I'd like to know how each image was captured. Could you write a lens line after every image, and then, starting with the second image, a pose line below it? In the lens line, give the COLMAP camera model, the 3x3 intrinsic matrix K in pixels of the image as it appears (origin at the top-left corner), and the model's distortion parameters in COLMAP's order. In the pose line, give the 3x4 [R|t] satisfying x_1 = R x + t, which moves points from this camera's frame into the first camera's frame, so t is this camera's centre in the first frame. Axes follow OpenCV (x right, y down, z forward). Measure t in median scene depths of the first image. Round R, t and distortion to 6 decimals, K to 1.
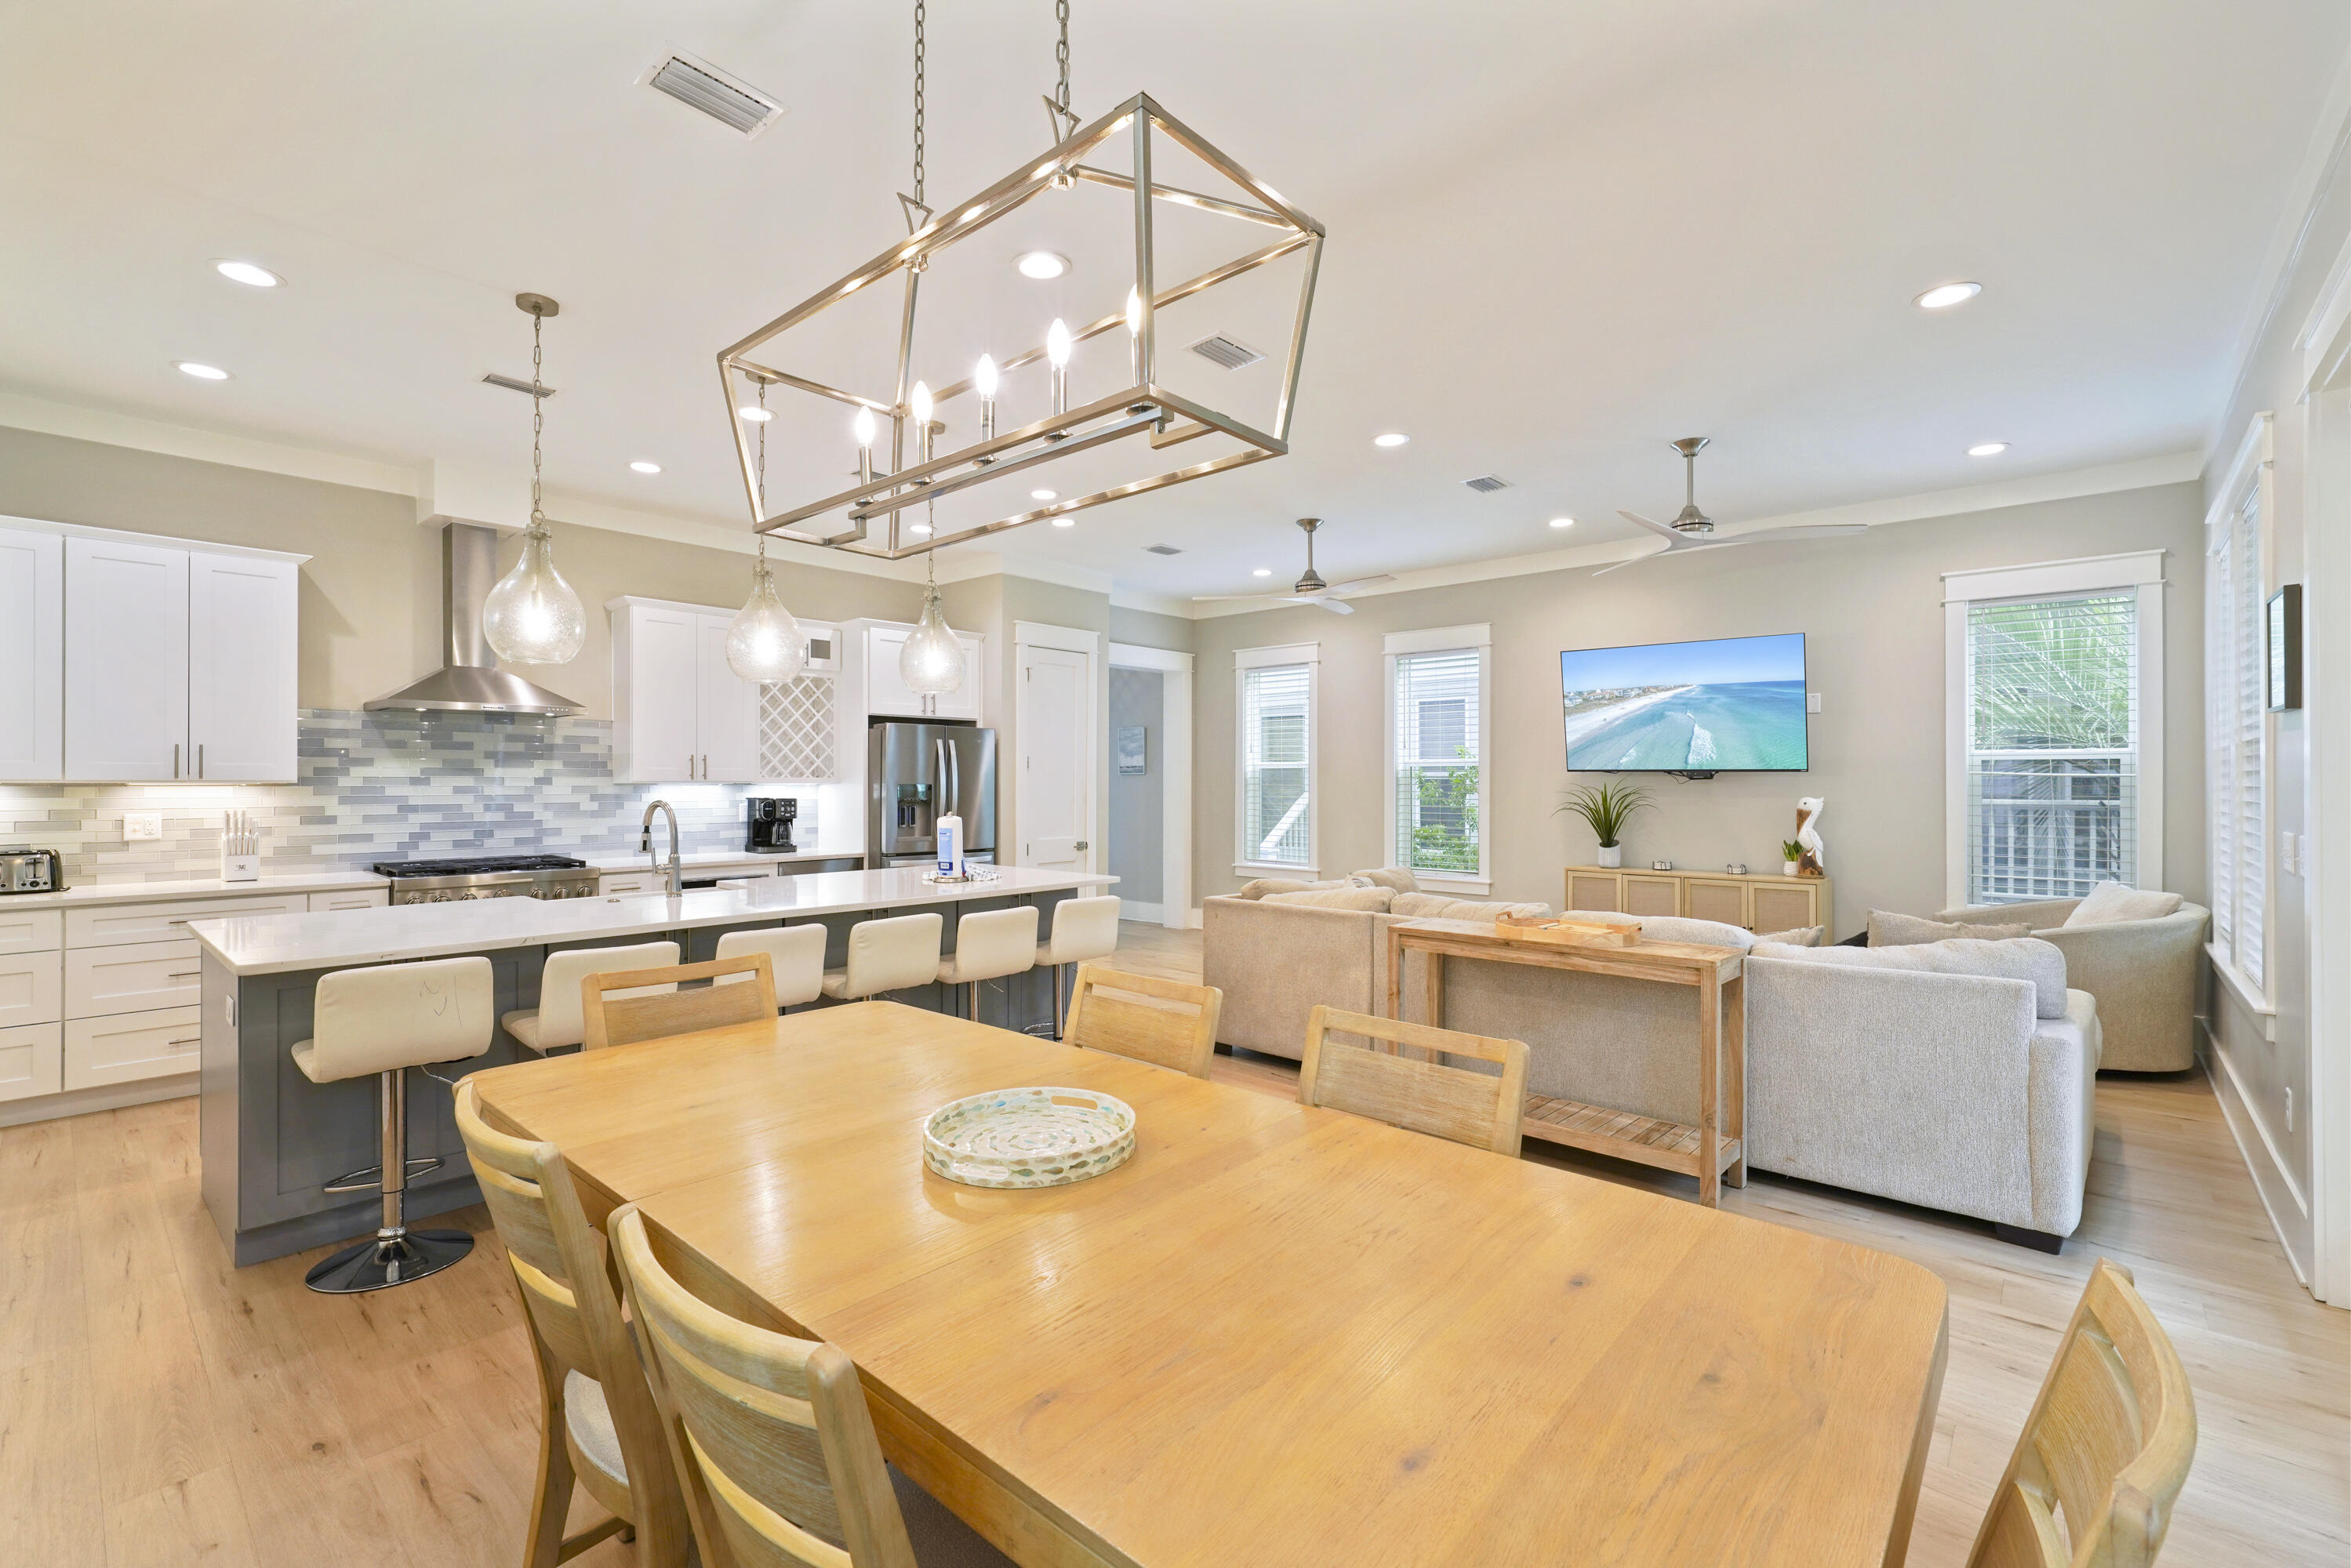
lens RADIAL K [[1029.0, 0, 1175.5], [0, 1029.0, 784.0], [0, 0, 1]] dist [-0.003938, -0.000212]
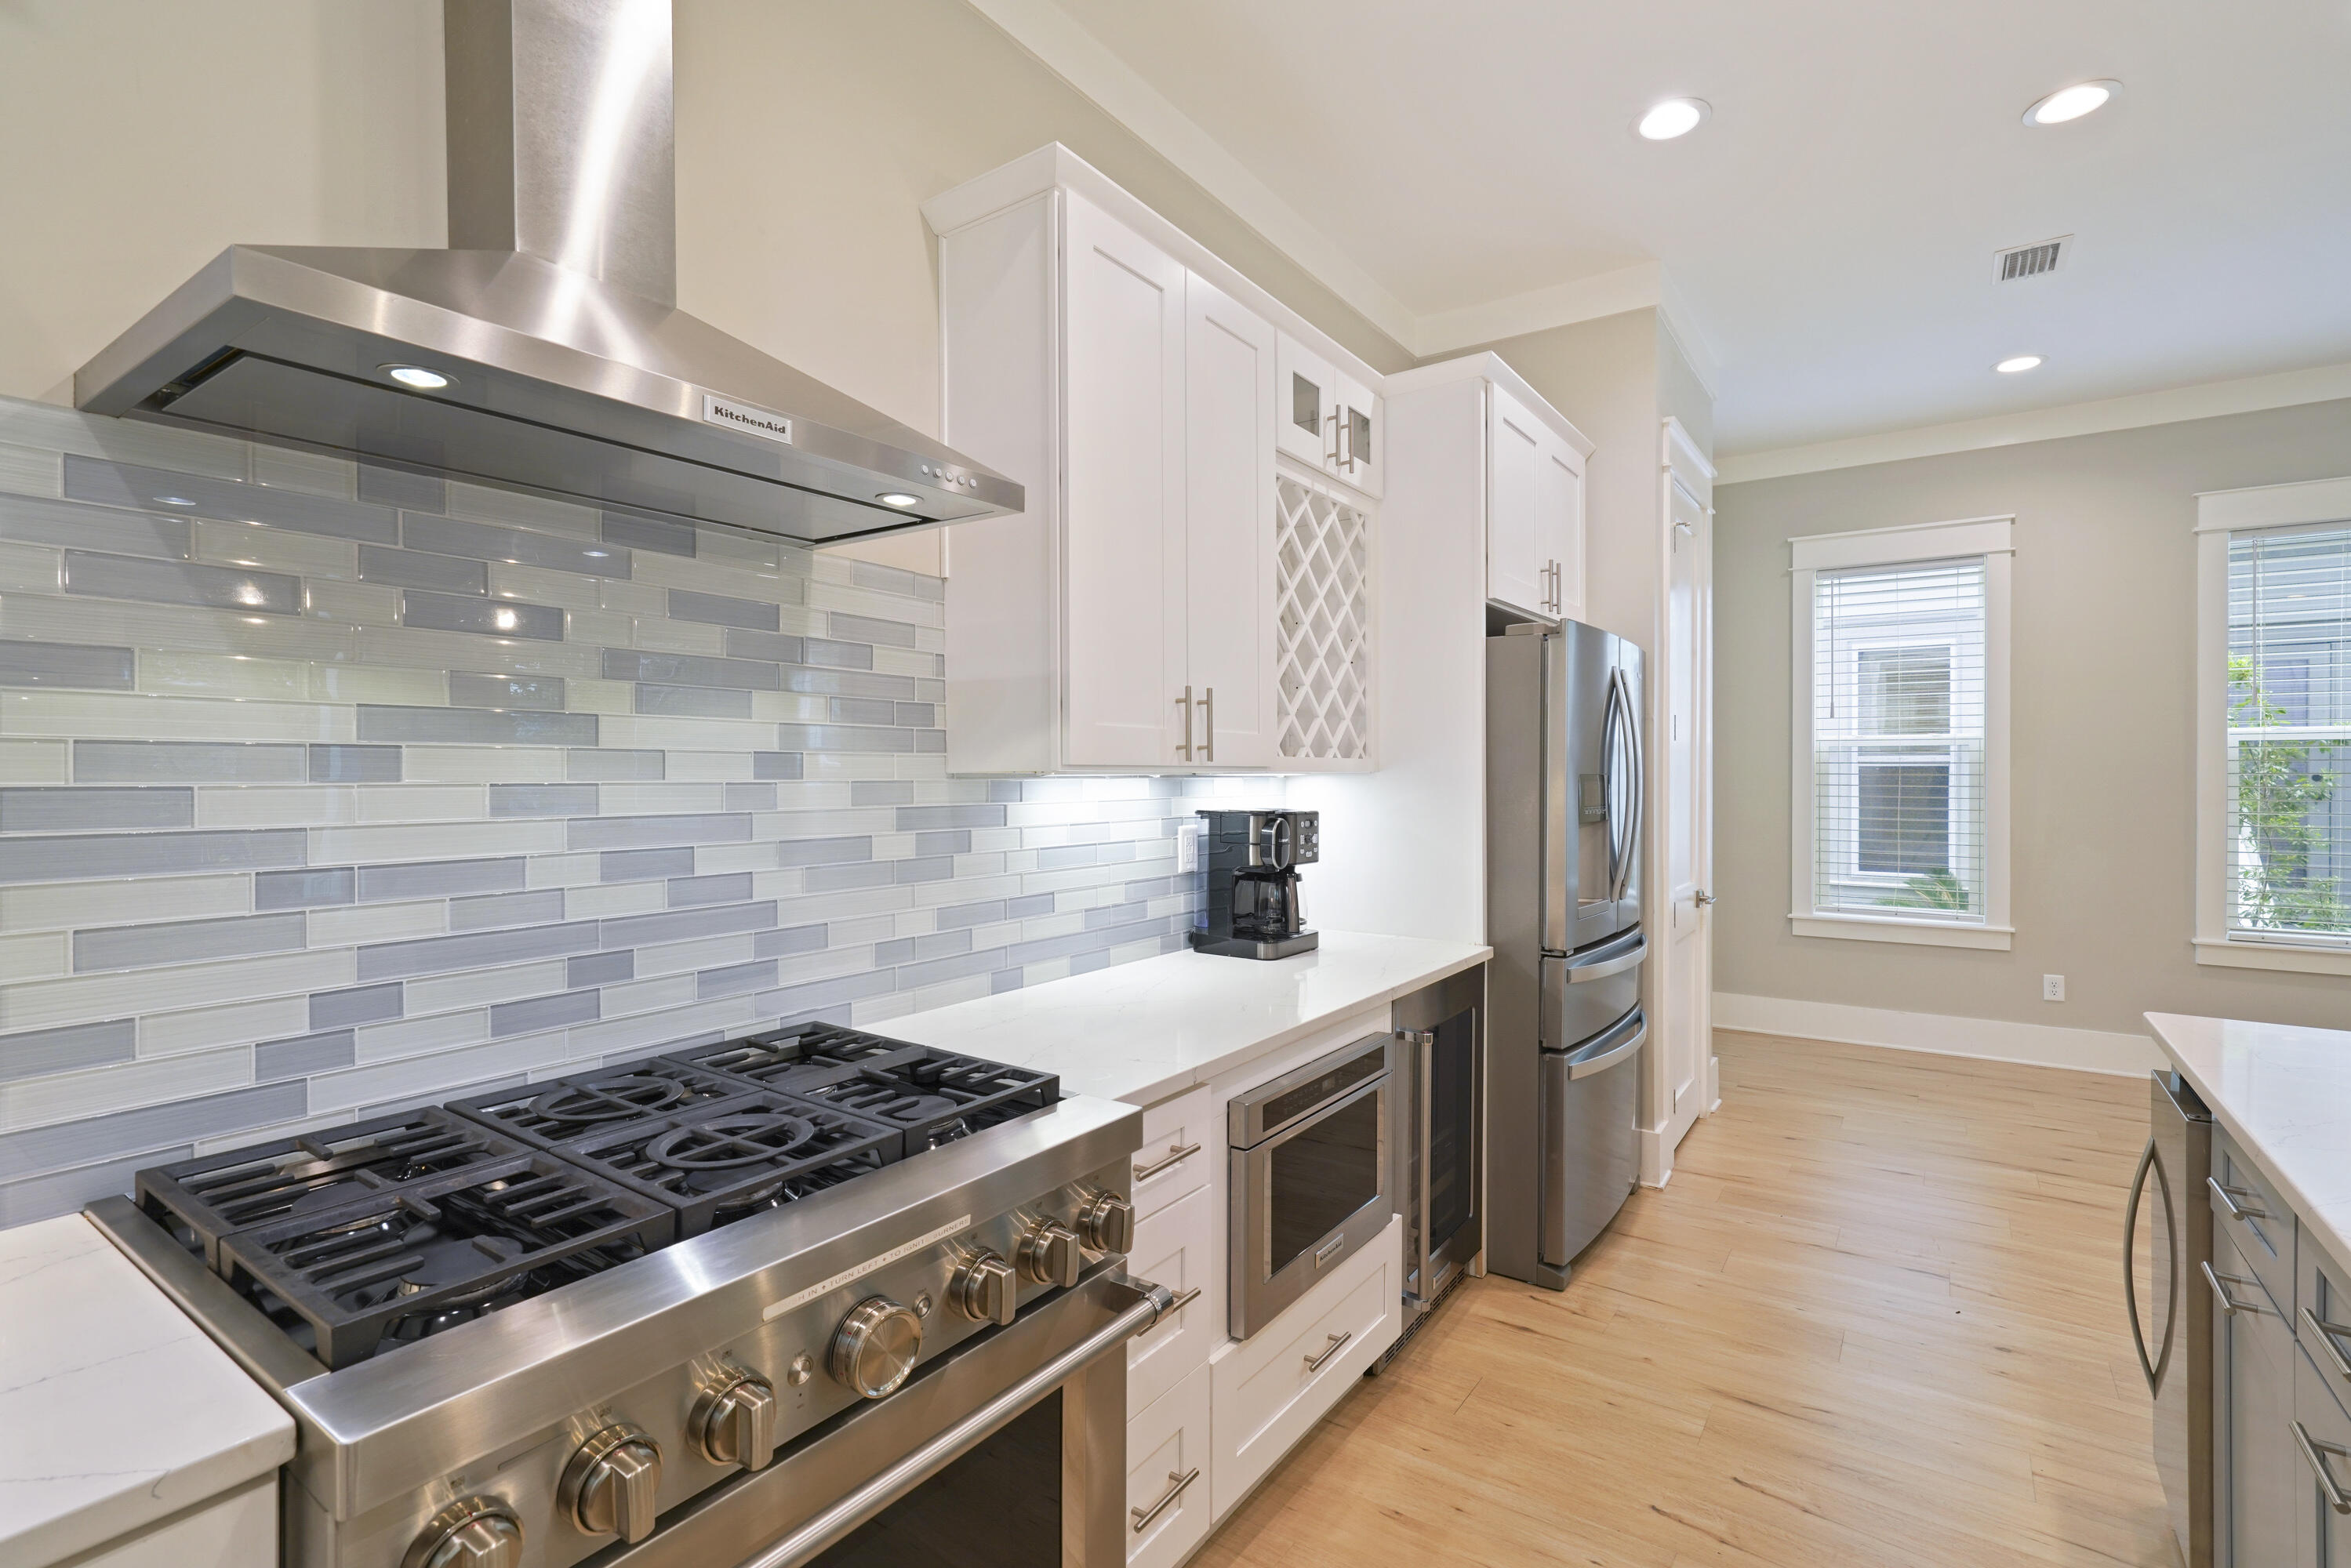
lens RADIAL K [[1106.4, 0, 1191.5], [0, 1106.4, 780.6], [0, 0, 1]] dist [0.001765, -0.000500]
pose [[0.989107, -0.002161, 0.147181, -0.545651], [0.001471, 0.999987, 0.004796, 0.000327], [-0.147189, -0.004528, 0.989098, 0.676350]]
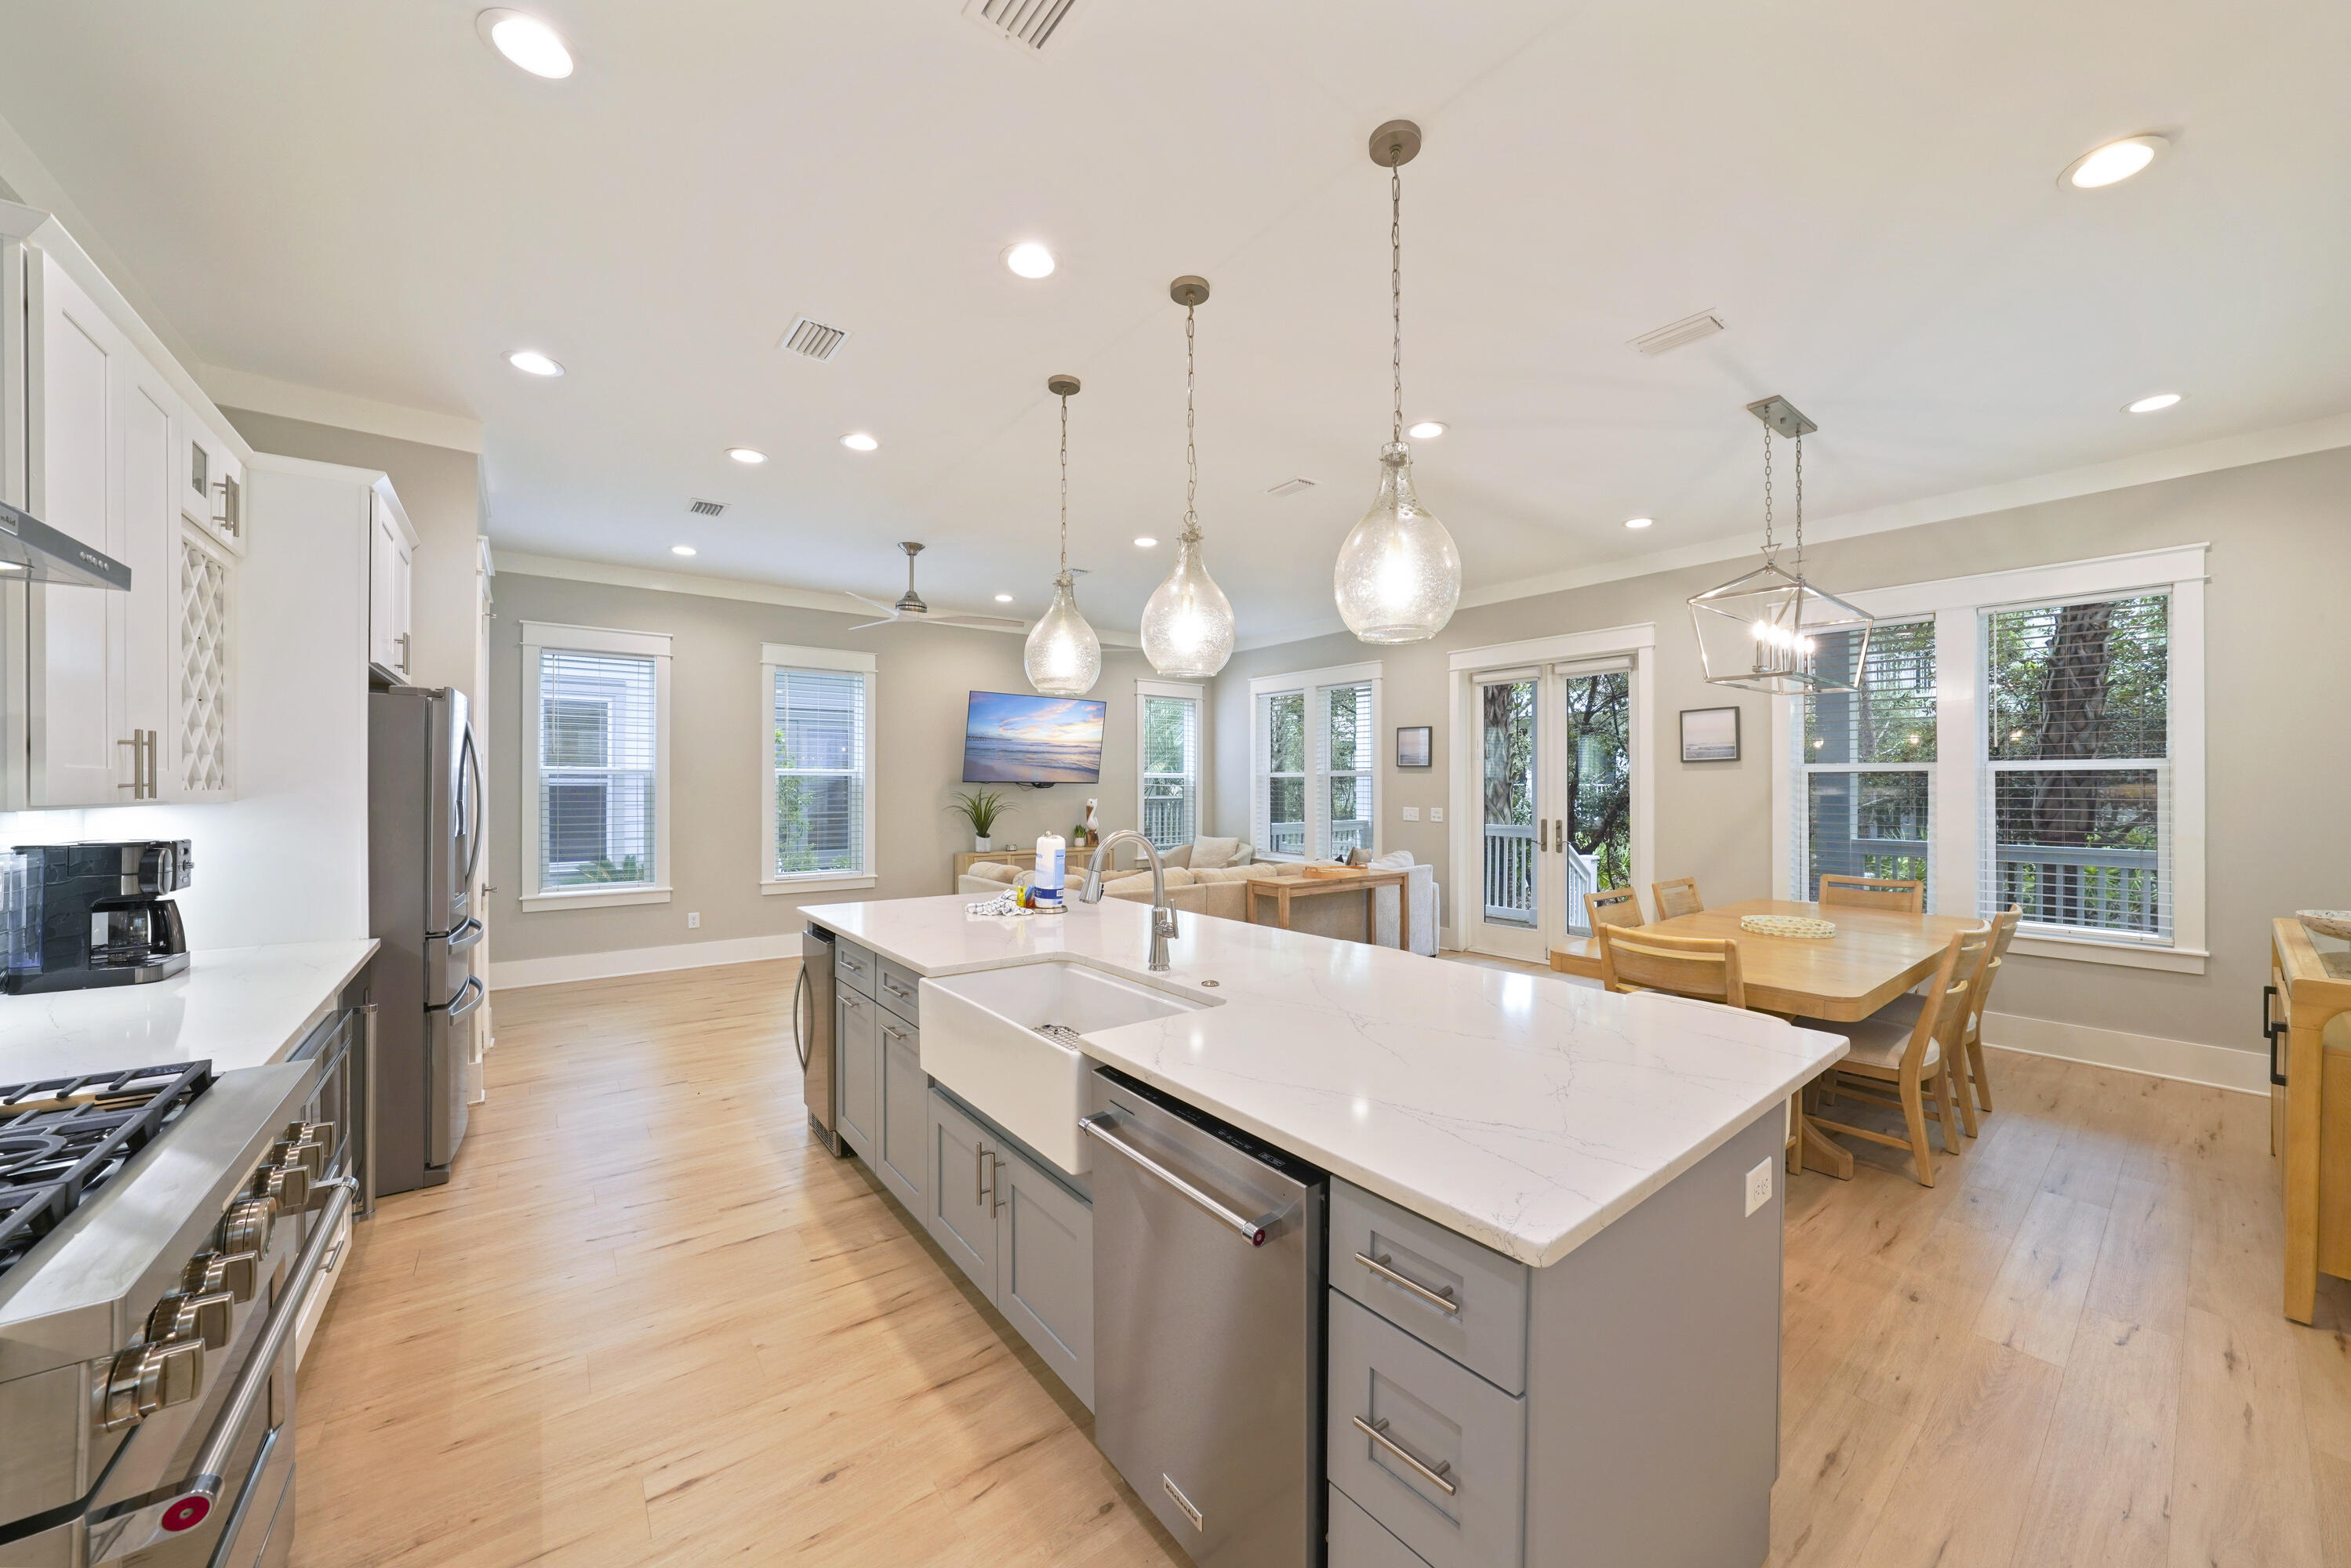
lens RADIAL K [[847.3, 0, 1181.7], [0, 847.3, 782.2], [0, 0, 1]] dist [-0.021540, 0.000176]
pose [[0.166119, 0.003187, 0.986101, -0.725062], [0.001134, 0.999993, -0.003423, -0.009002], [-0.986105, 0.001687, 0.166114, 0.619767]]
